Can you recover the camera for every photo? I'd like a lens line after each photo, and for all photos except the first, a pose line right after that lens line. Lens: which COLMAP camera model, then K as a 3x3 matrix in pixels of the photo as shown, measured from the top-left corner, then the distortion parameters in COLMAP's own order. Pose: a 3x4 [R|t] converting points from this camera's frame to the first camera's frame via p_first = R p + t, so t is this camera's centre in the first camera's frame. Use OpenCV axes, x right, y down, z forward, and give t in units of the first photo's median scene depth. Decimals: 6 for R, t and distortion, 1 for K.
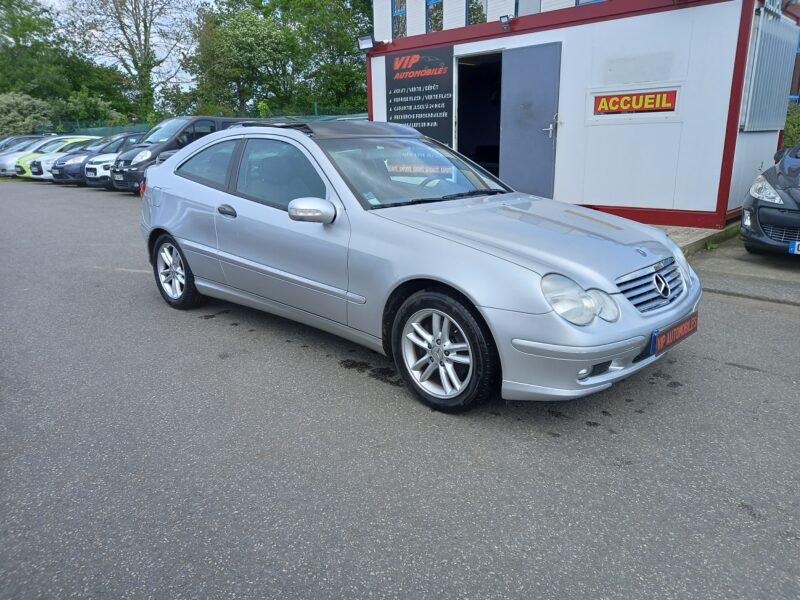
lens RADIAL K [[588.5, 0, 403.7], [0, 588.5, 296.8], [0, 0, 1]] dist [0.073115, -0.073394]
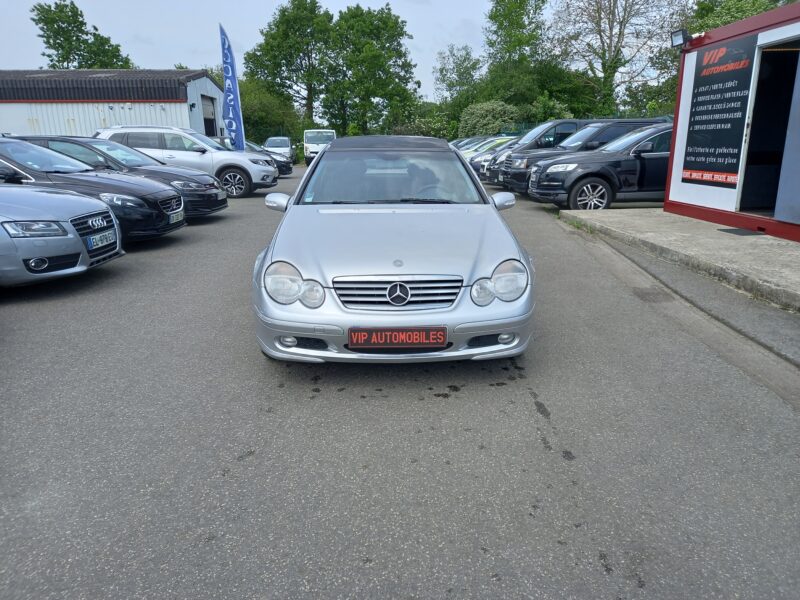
lens RADIAL K [[588.5, 0, 403.7], [0, 588.5, 296.8], [0, 0, 1]] dist [0.073115, -0.073394]
pose [[0.709583, 0.186228, -0.679567, 0.369131], [-0.181548, 0.980200, 0.079047, -0.032082], [0.680832, 0.067284, 0.729343, 0.061644]]
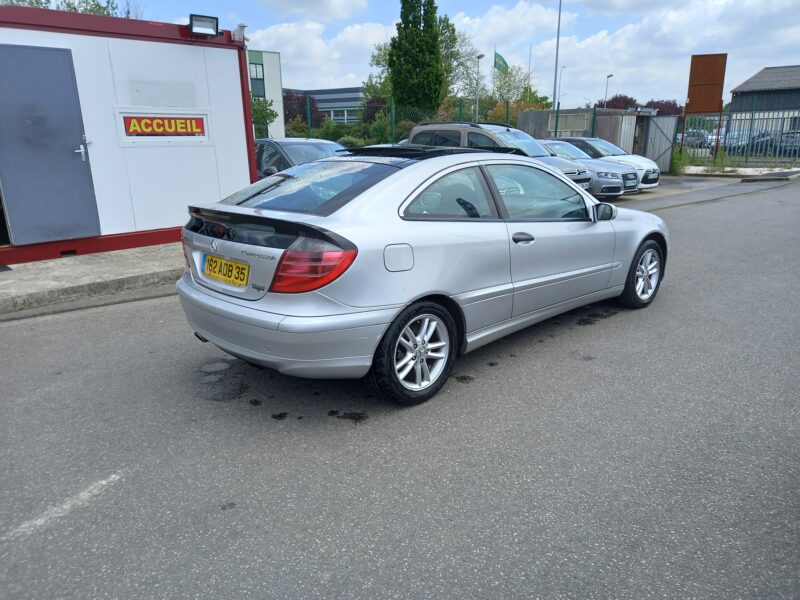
lens RADIAL K [[588.5, 0, 403.7], [0, 588.5, 296.8], [0, 0, 1]] dist [0.073115, -0.073394]
pose [[0.049289, -0.242803, 0.968823, -0.531098], [0.273240, 0.936275, 0.220745, -0.134146], [-0.960682, 0.253841, 0.112491, 0.460080]]
